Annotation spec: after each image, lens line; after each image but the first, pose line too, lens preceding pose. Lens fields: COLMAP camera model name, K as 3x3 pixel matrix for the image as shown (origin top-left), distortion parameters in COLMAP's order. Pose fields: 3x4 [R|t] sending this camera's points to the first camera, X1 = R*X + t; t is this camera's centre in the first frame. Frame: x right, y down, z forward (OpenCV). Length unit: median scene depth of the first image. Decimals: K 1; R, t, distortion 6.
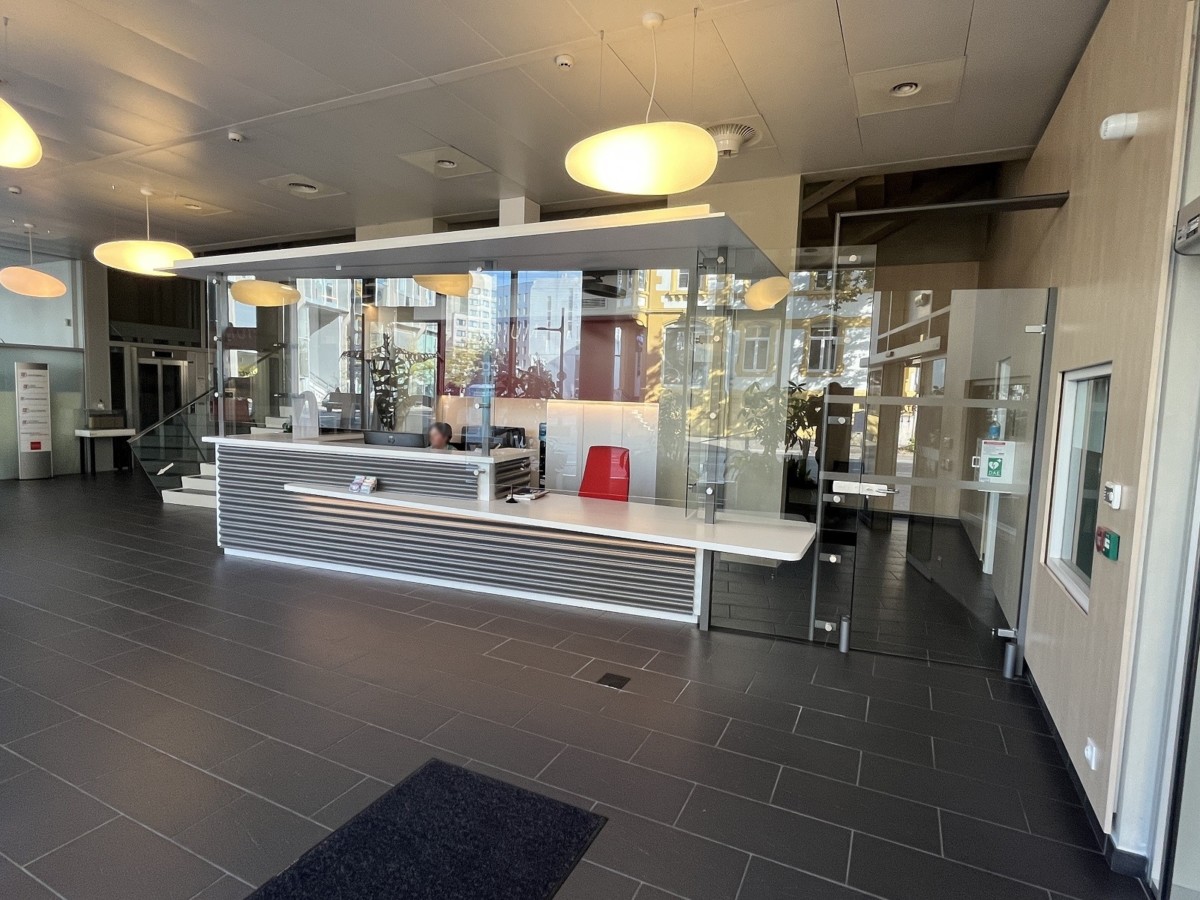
lens RADIAL K [[633.5, 0, 599.2], [0, 633.5, 452.2], [0, 0, 1]] dist [-0.003087, -0.000034]
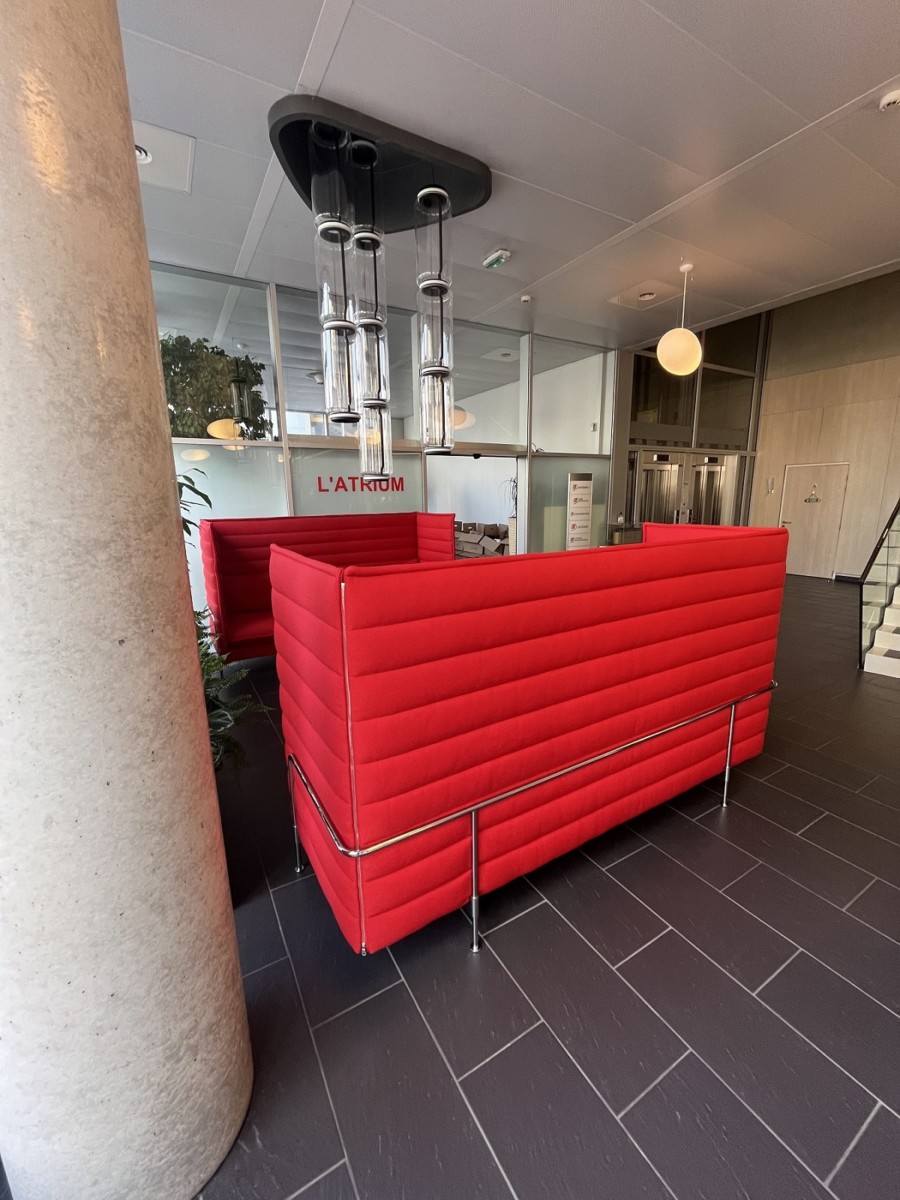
lens RADIAL K [[480.1, 0, 451.6], [0, 480.1, 598.4], [0, 0, 1]] dist [-0.002554, -0.000053]
pose [[0.830563, 0.066621, -0.552926, -0.664434], [-0.002999, 0.993340, 0.115180, -0.042629], [0.556917, -0.094006, 0.825231, 0.316880]]
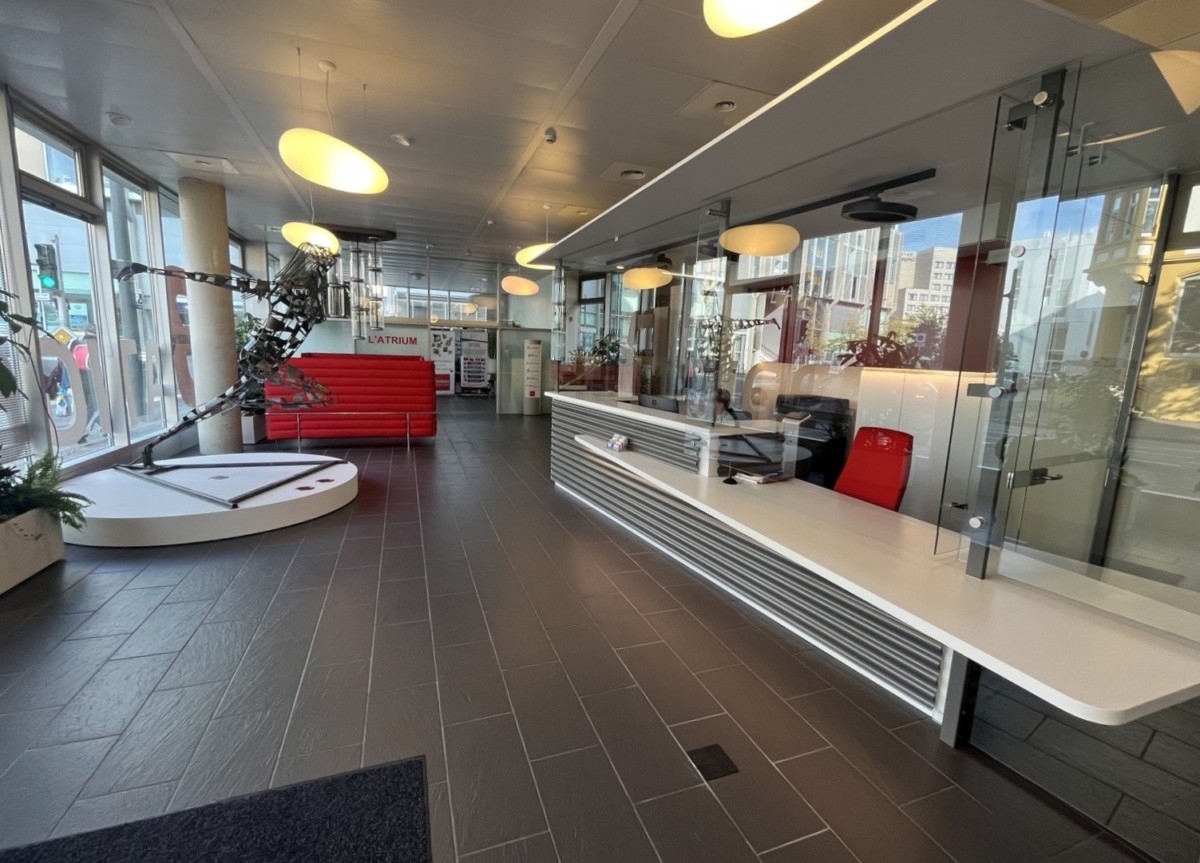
lens RADIAL K [[522.0, 0, 592.2], [0, 522.0, 433.1], [0, 0, 1]] dist [0.000710, 0.000968]
pose [[0.721749, 0.099112, -0.685022, 0.102619], [-0.073281, 0.995074, 0.066762, -0.010797], [0.688265, 0.002014, 0.725456, 0.175076]]
